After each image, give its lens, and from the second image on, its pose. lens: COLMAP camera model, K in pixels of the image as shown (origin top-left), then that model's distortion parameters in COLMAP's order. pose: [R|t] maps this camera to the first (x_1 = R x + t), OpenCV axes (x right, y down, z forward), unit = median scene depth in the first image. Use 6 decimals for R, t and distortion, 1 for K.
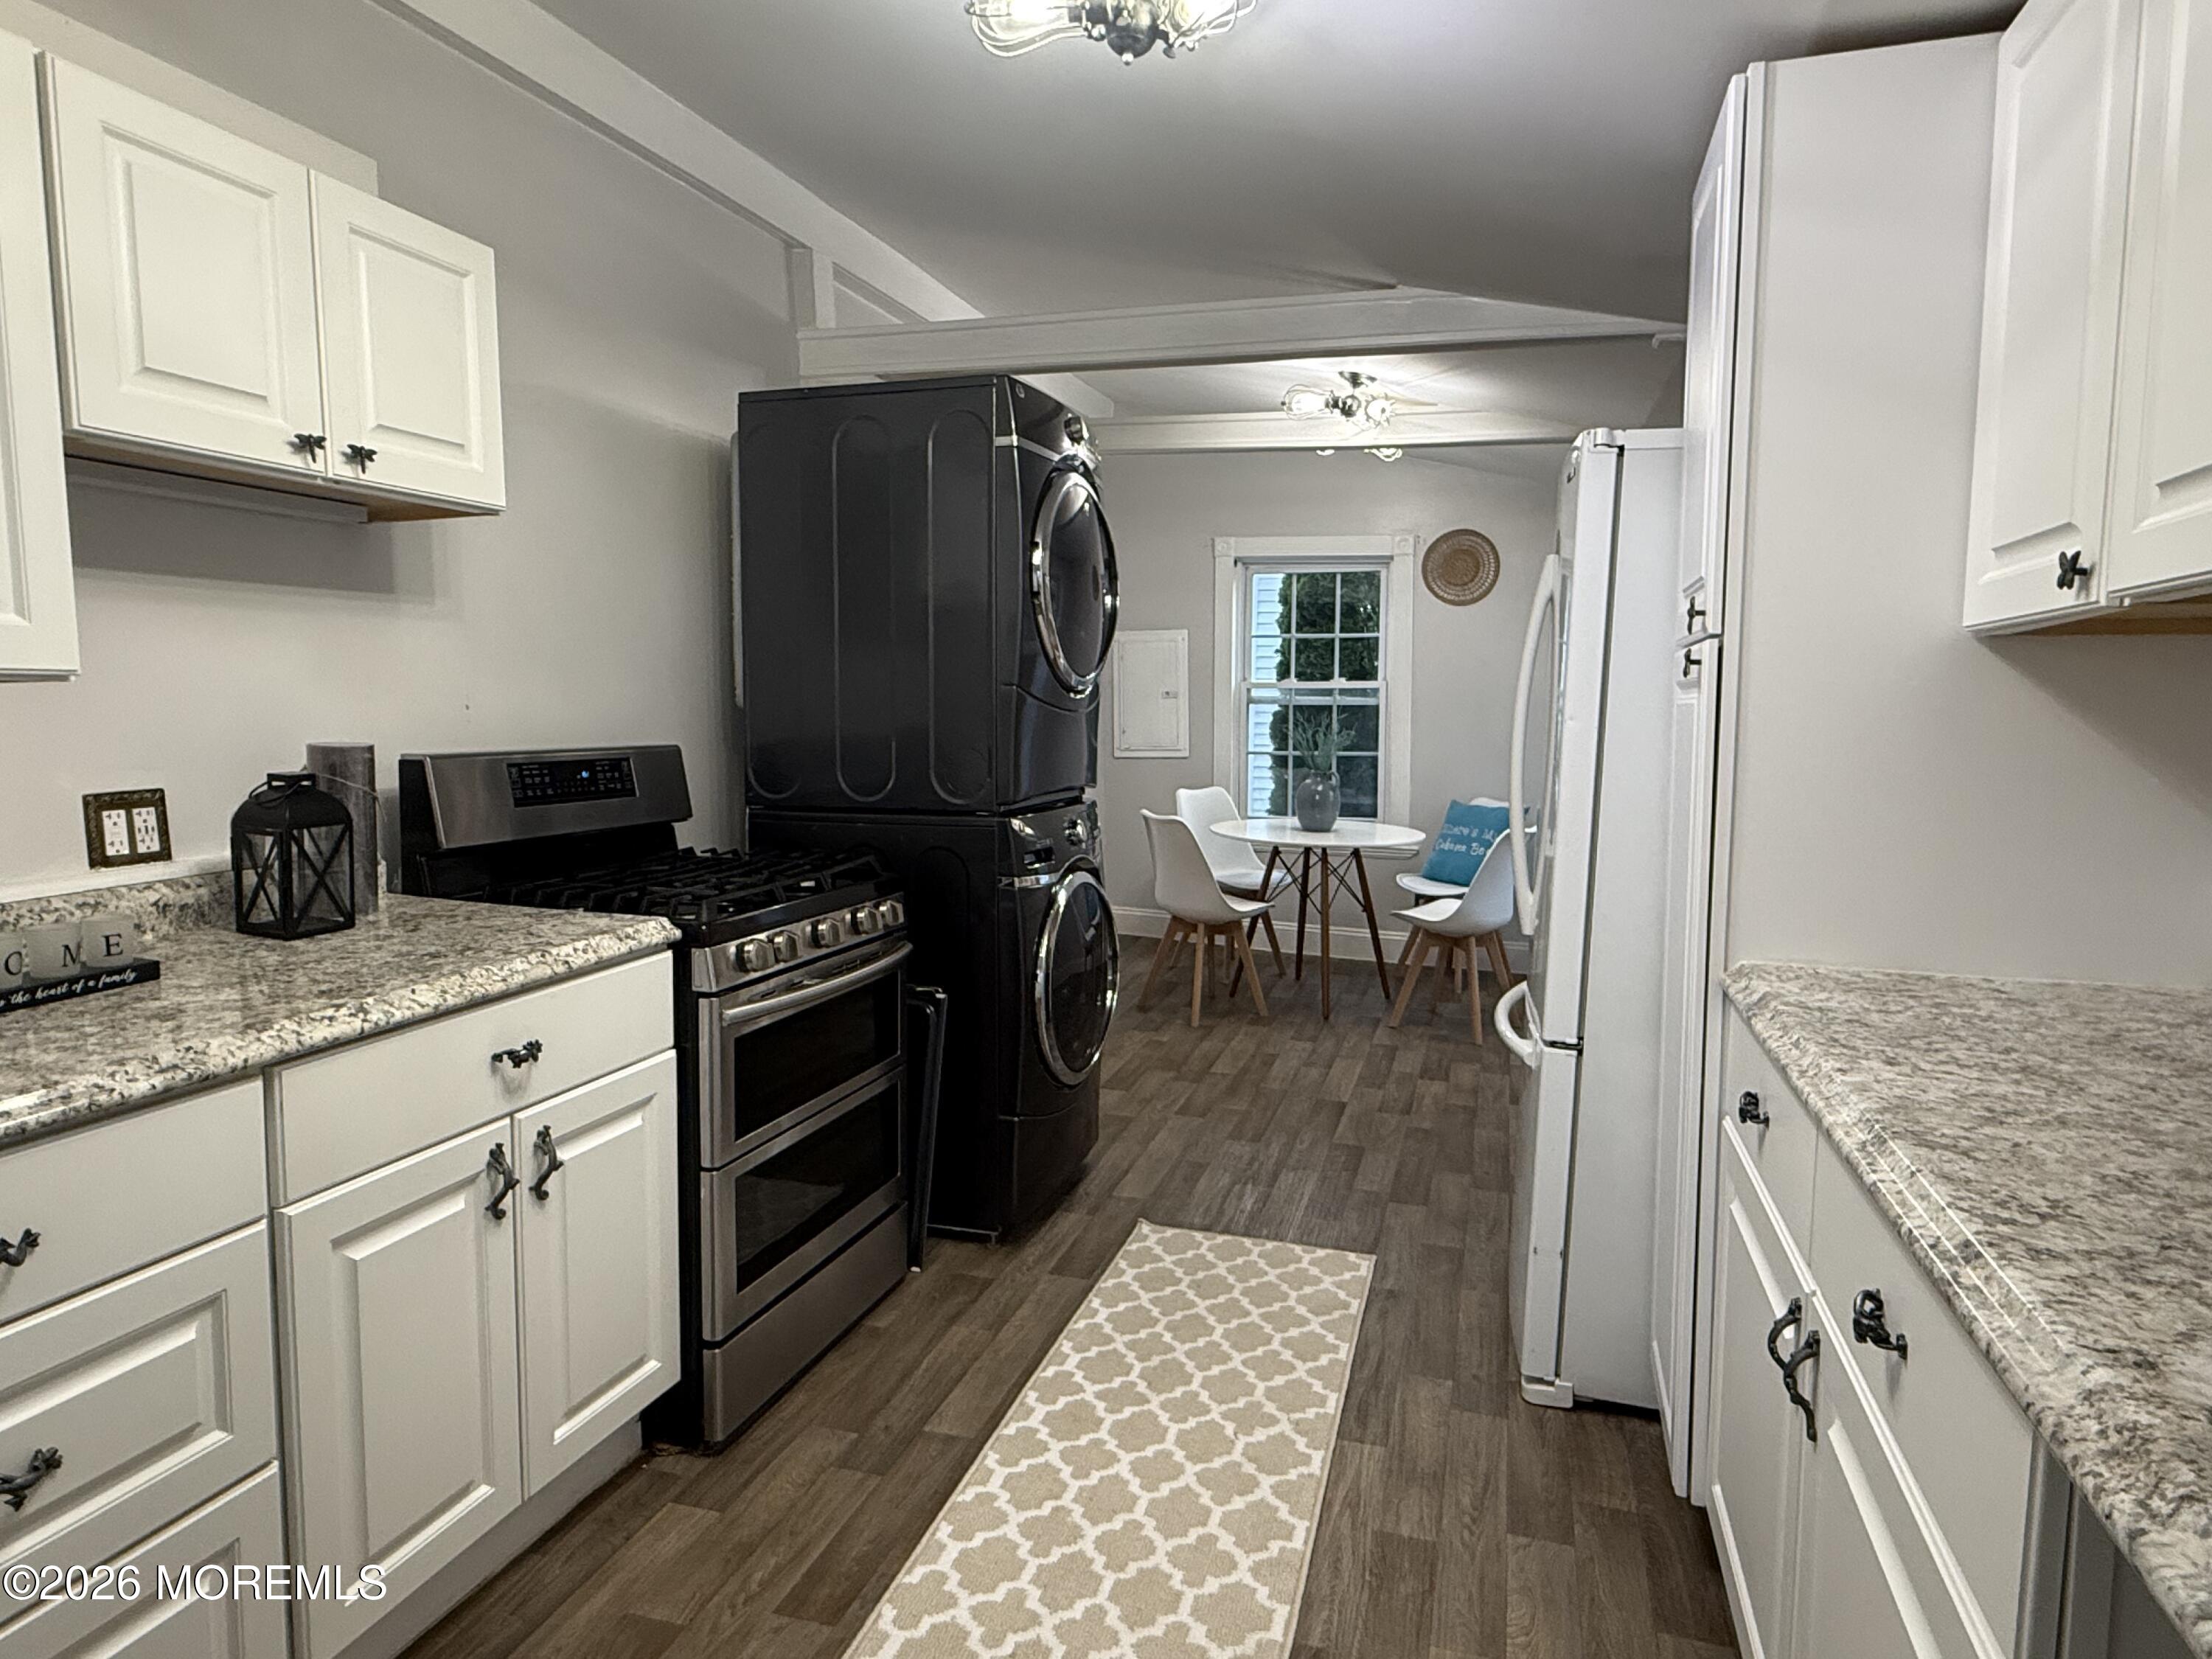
lens RADIAL K [[1362.4, 0, 1098.6], [0, 1362.4, 828.8], [0, 0, 1]] dist [0.000878, -0.000517]
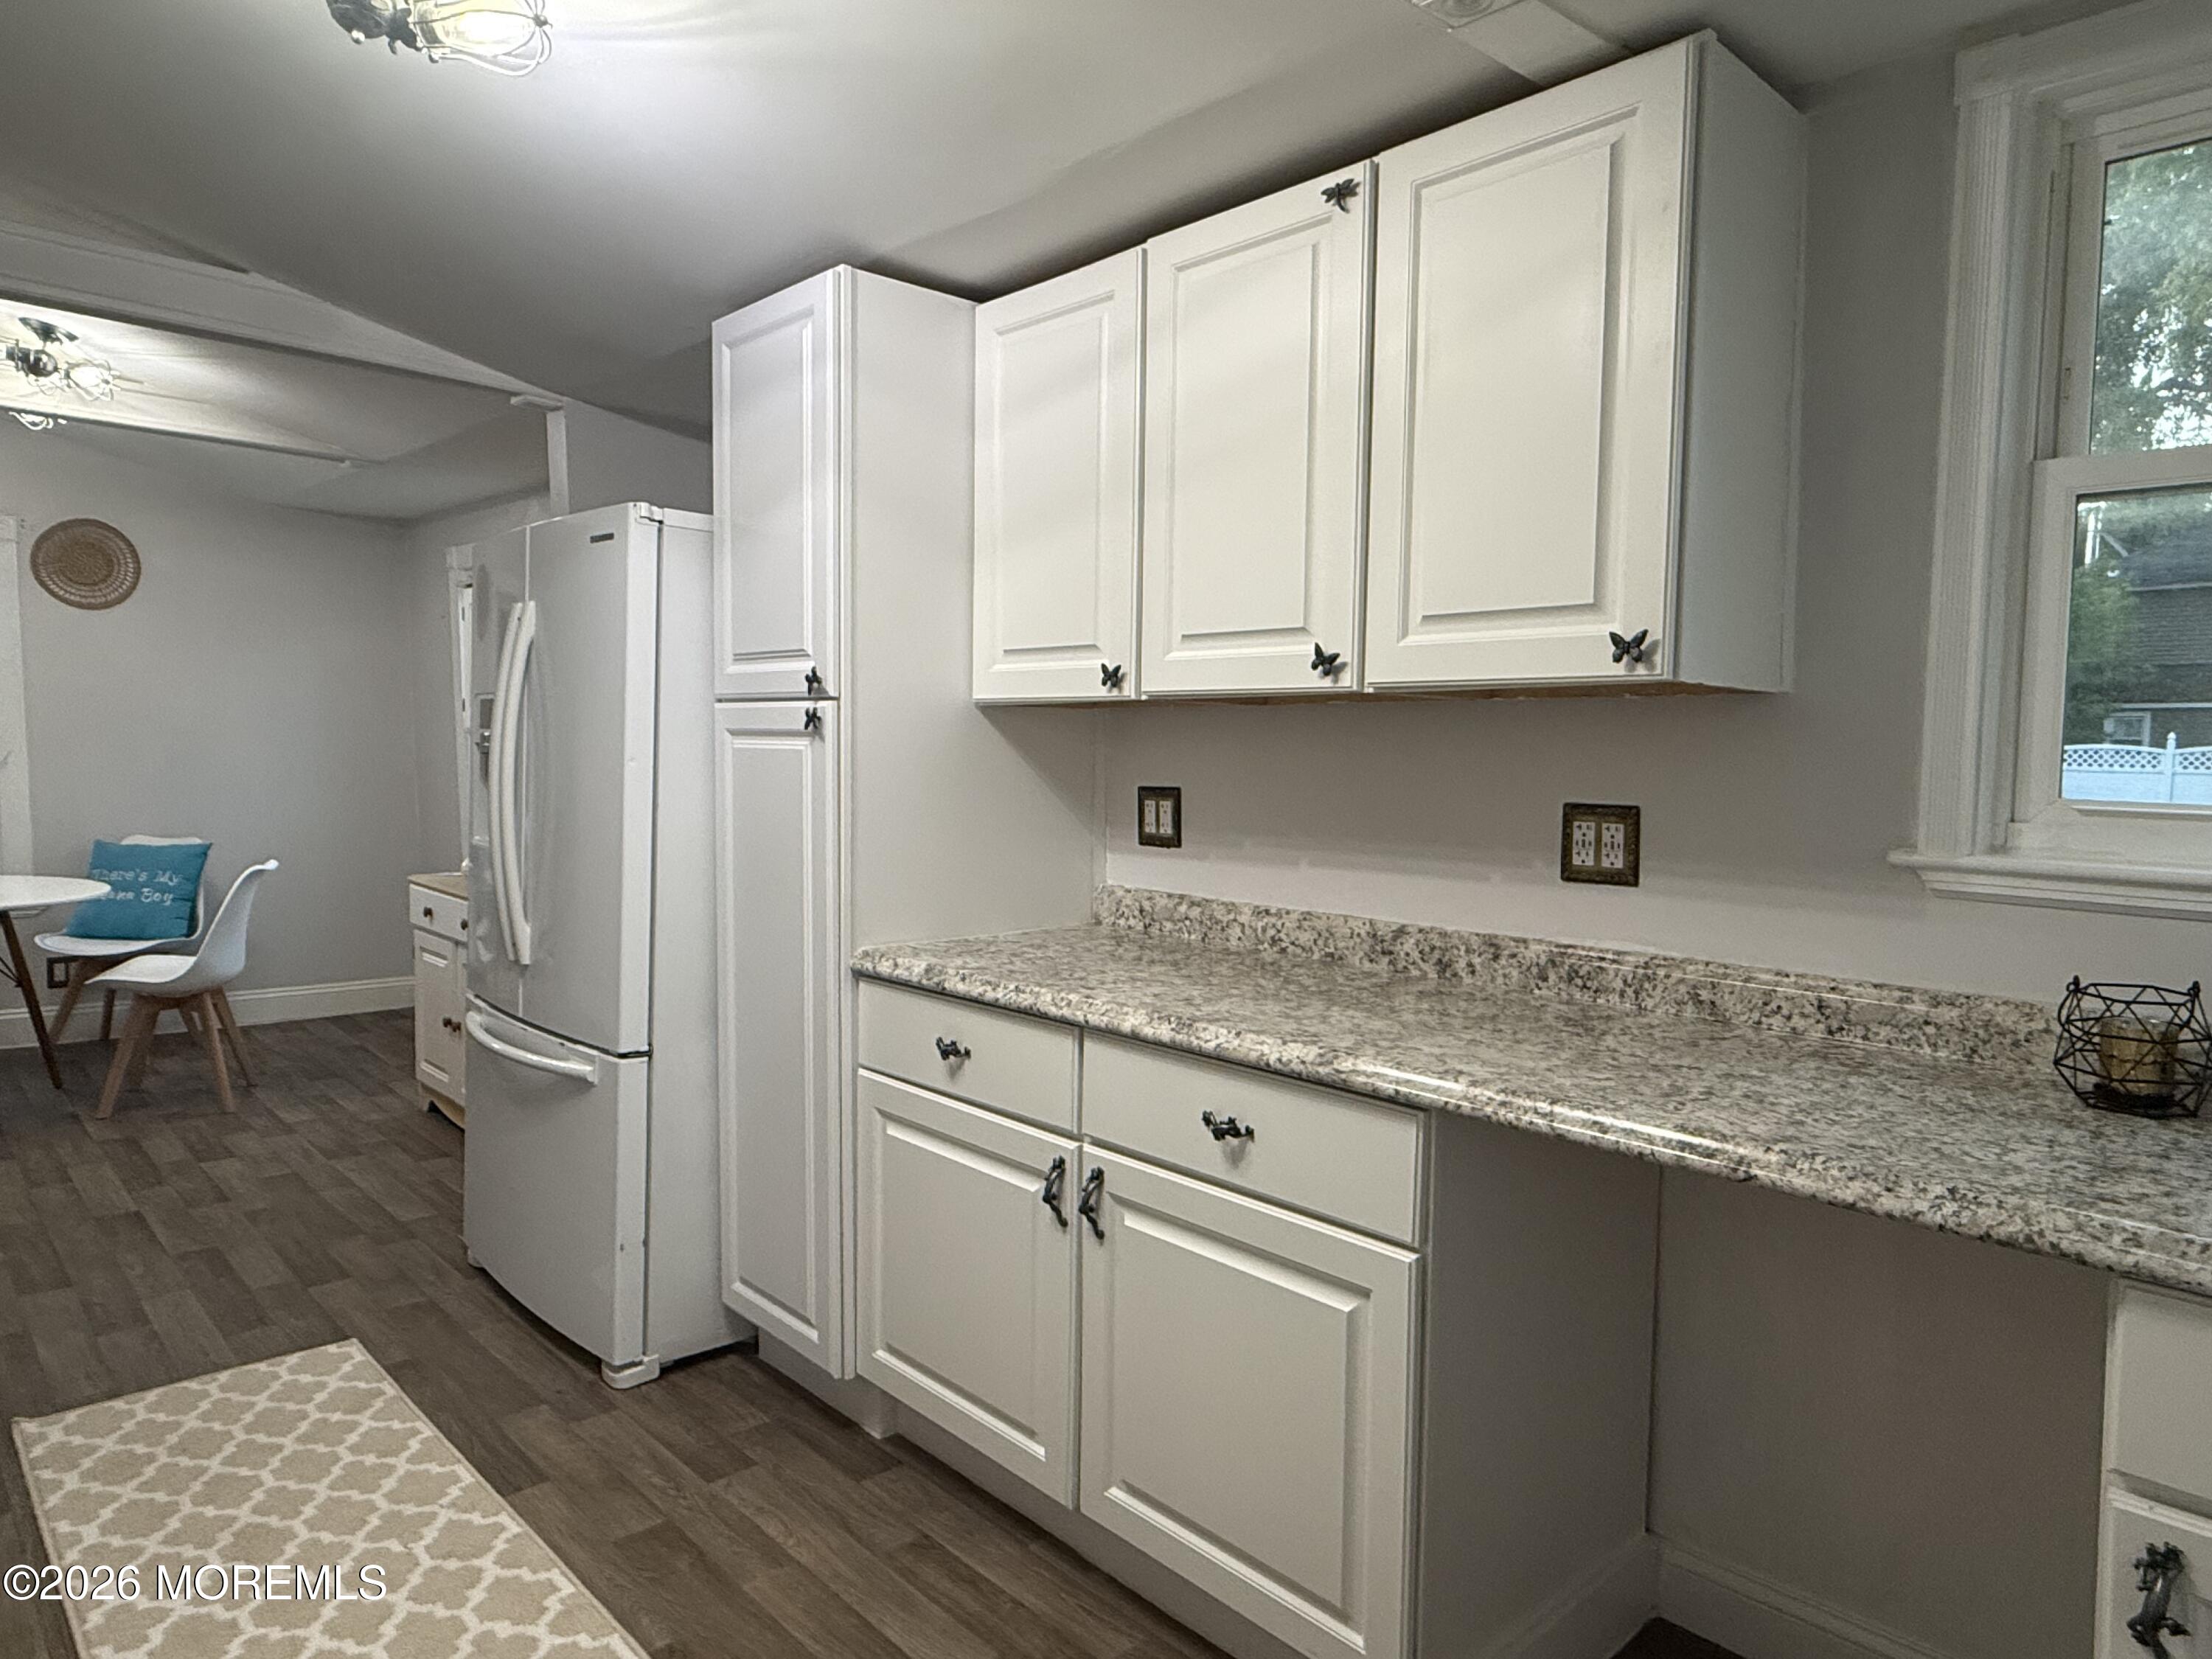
lens RADIAL K [[1362.4, 0, 1099.9], [0, 1362.4, 836.8], [0, 0, 1]] dist [0.000878, -0.000517]
pose [[0.488475, -0.063733, 0.870247, -0.328861], [0.065971, 0.997172, 0.035999, -0.024937], [-0.870081, 0.039826, 0.491298, 0.094382]]
